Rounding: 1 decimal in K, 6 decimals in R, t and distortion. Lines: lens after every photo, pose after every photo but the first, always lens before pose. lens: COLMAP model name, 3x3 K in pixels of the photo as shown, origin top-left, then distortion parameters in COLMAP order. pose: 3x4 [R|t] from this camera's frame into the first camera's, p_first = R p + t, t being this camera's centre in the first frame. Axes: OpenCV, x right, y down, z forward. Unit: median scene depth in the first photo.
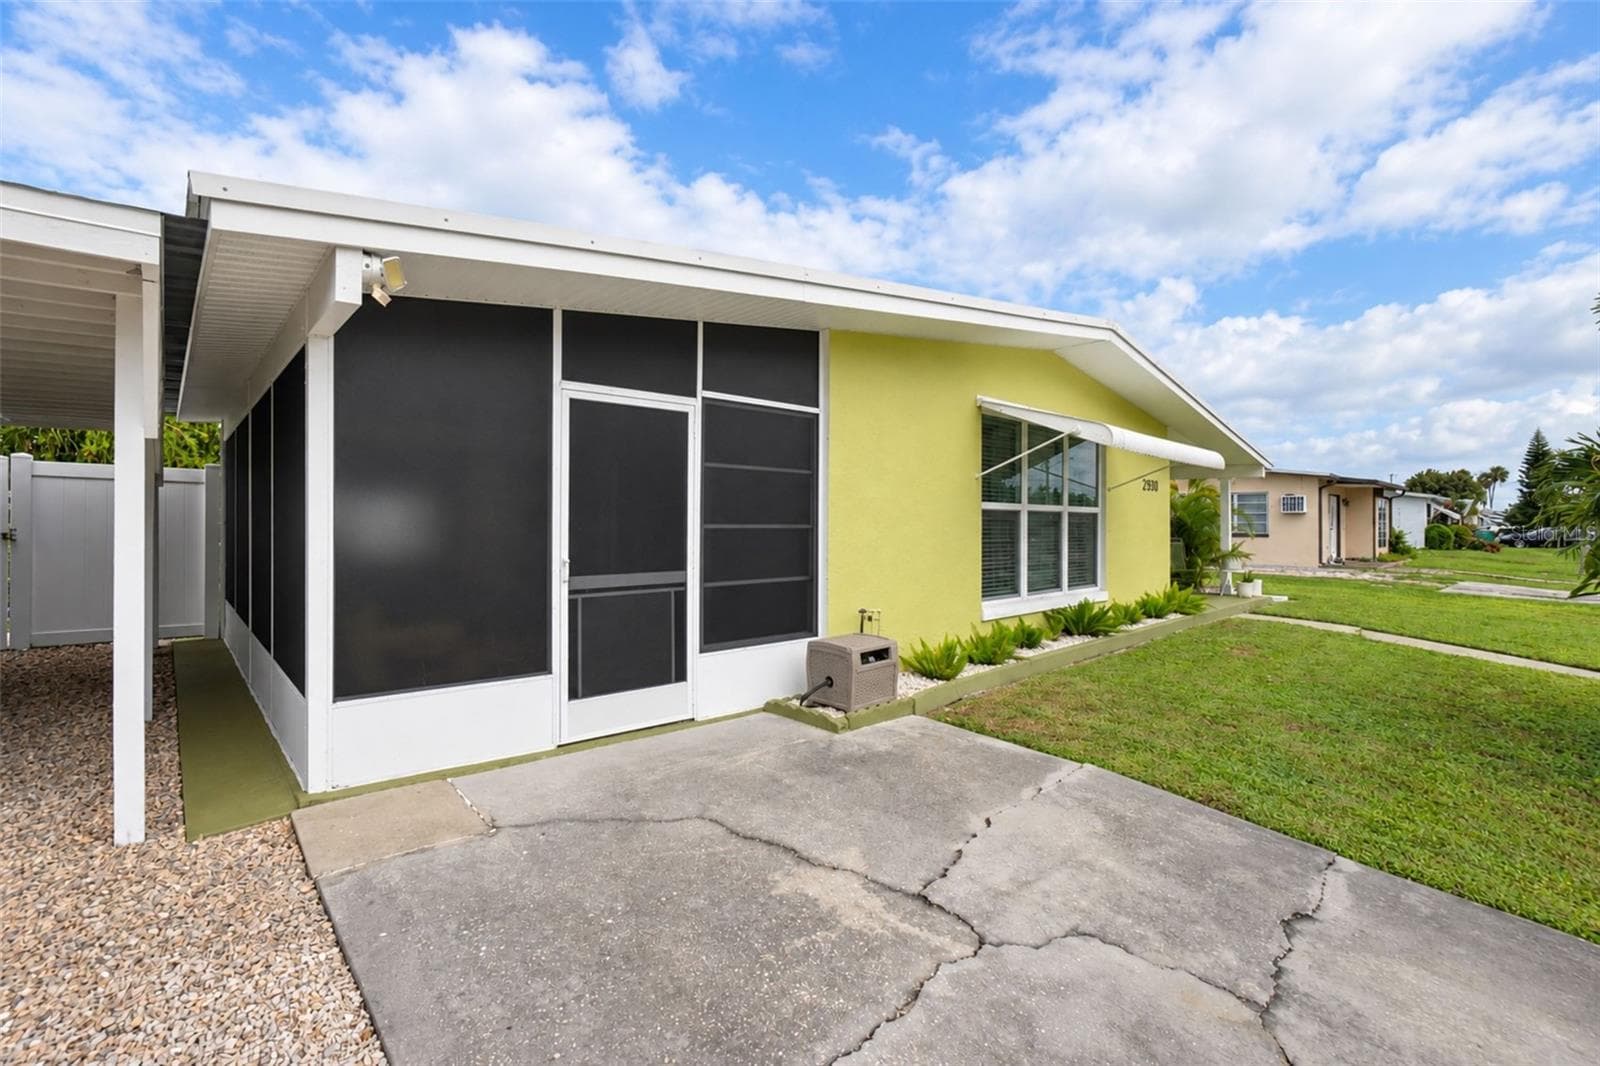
lens RADIAL K [[687.8, 0, 789.7], [0, 687.8, 528.5], [0, 0, 1]] dist [-0.034420, 0.000519]
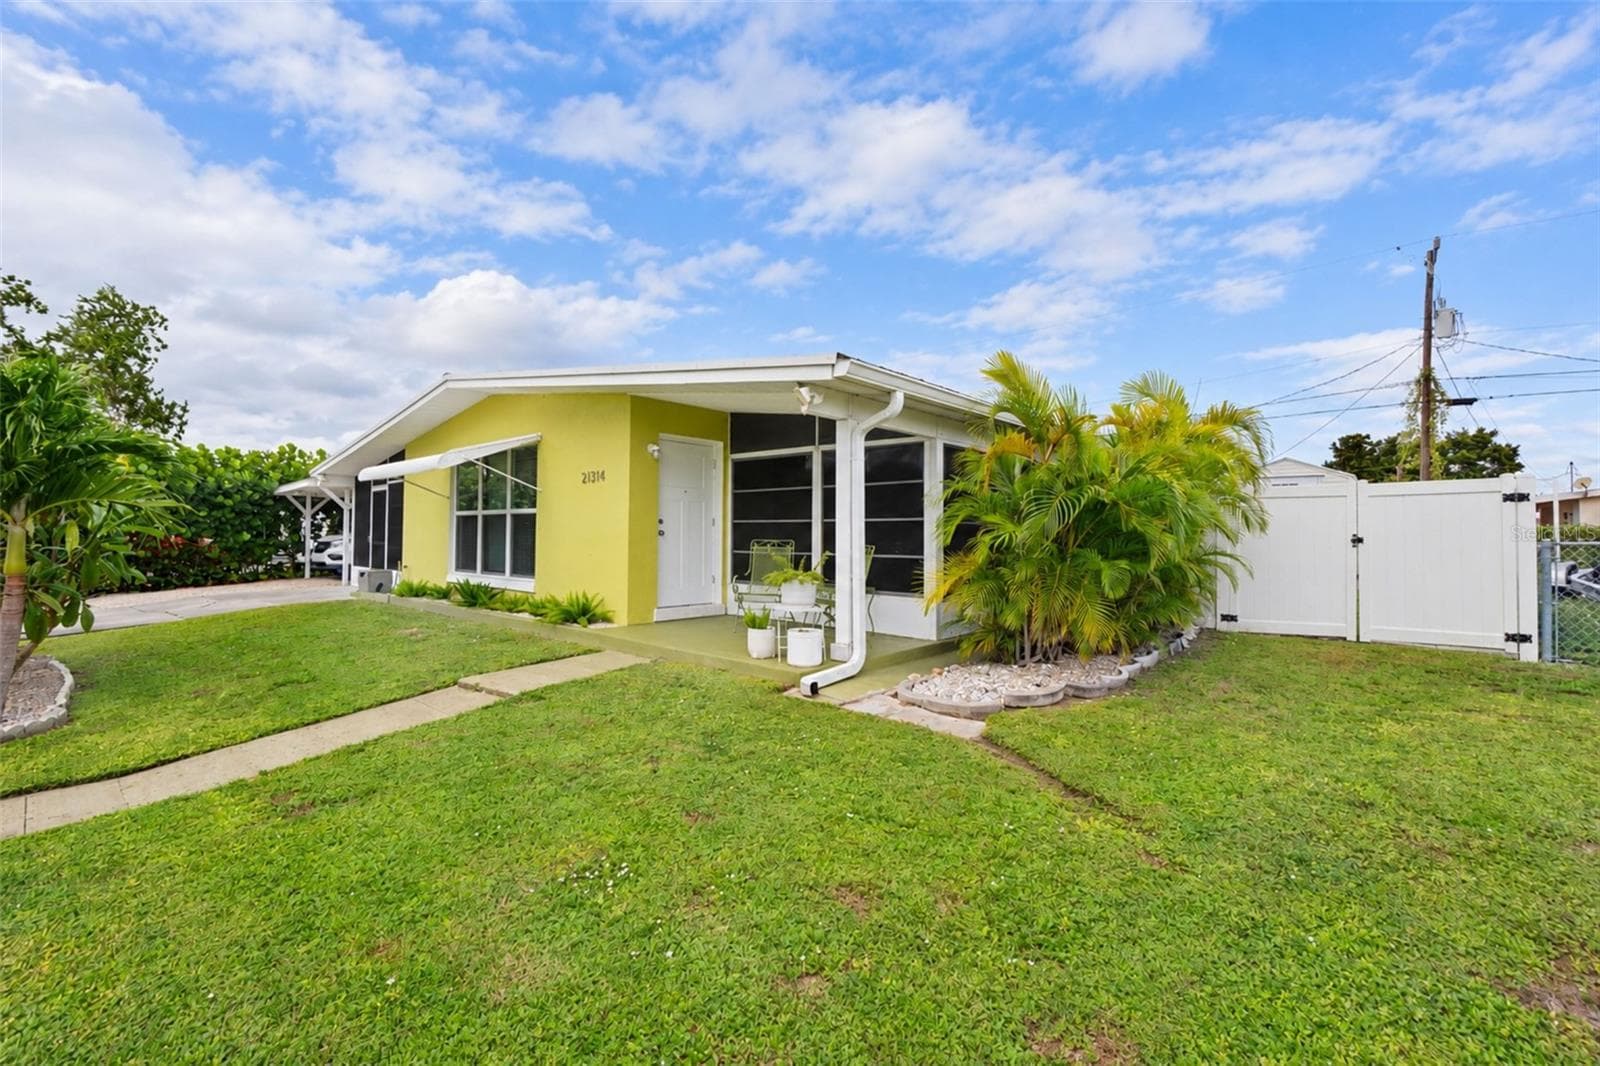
lens RADIAL K [[687.8, 0, 789.7], [0, 687.8, 528.5], [0, 0, 1]] dist [-0.034420, 0.000519]
pose [[0.087258, -0.010541, -0.996130, 2.555397], [-0.000307, 0.999944, -0.010608, 0.022421], [0.996186, 0.001231, 0.087250, 2.086015]]
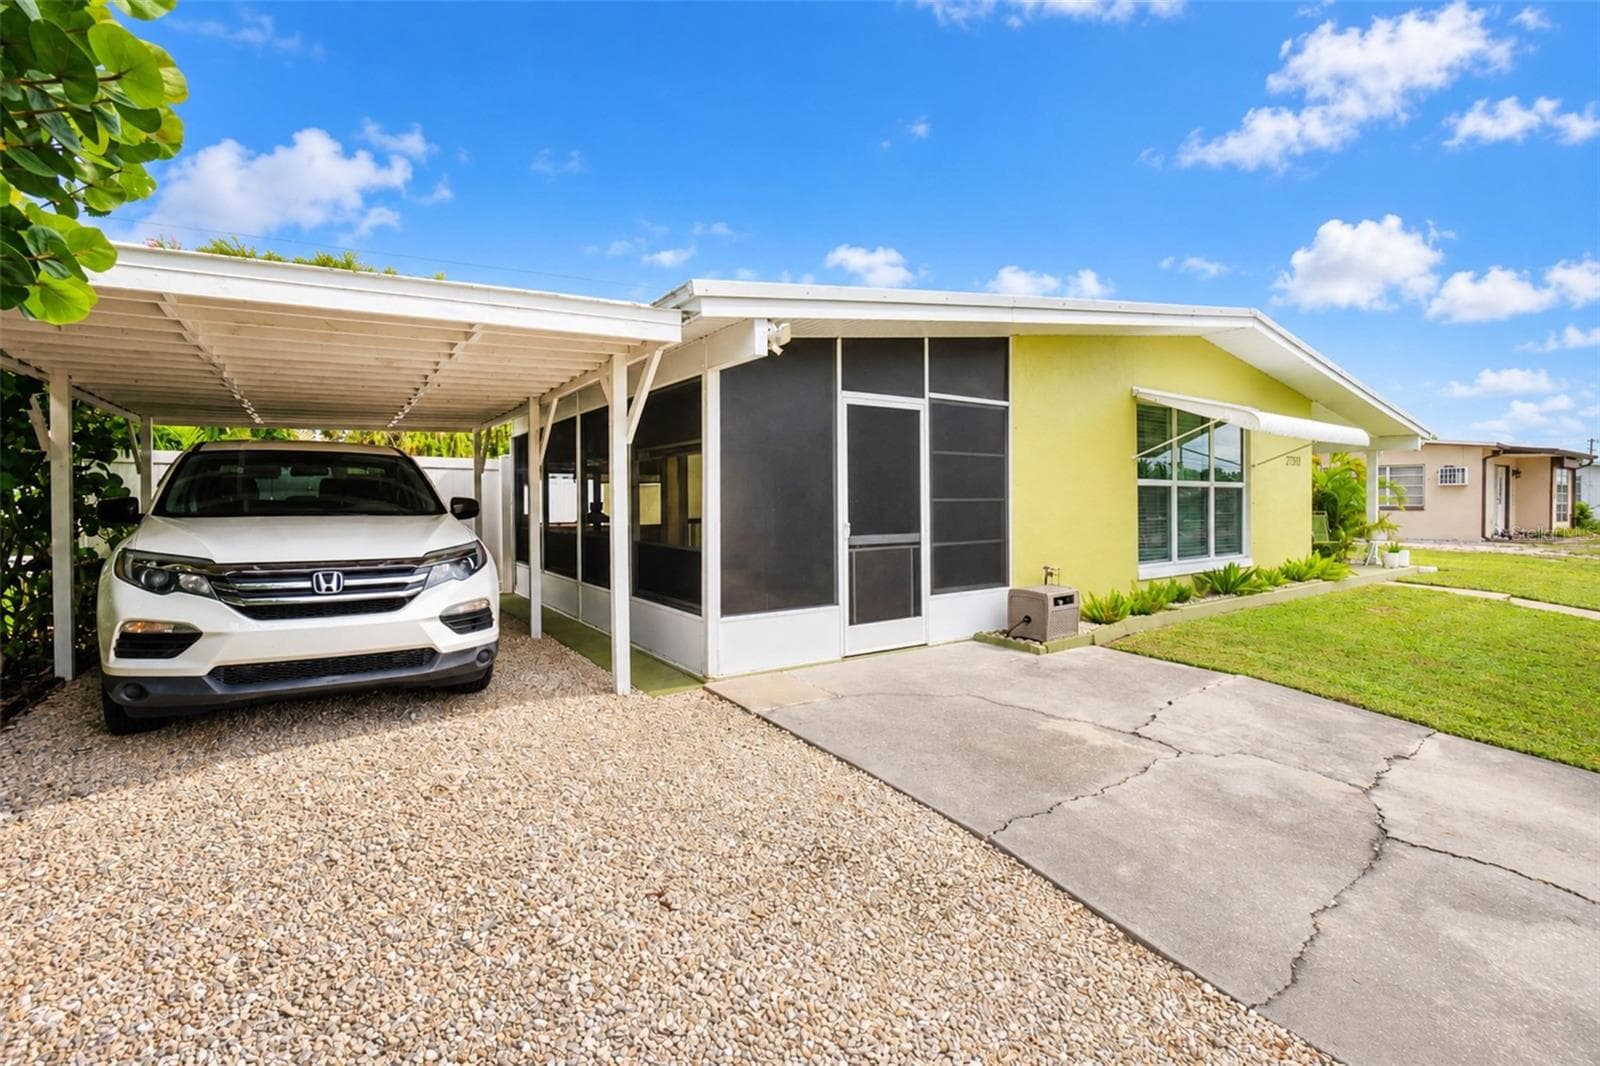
lens RADIAL K [[716.5, 0, 809.3], [0, 716.5, 526.9], [0, 0, 1]] dist [-0.068851, 0.028014]
pose [[0.992821, -0.003669, -0.119557, -0.165912], [0.006944, 0.999612, 0.026990, 0.011128], [0.119411, -0.027626, 0.992460, -0.314786]]
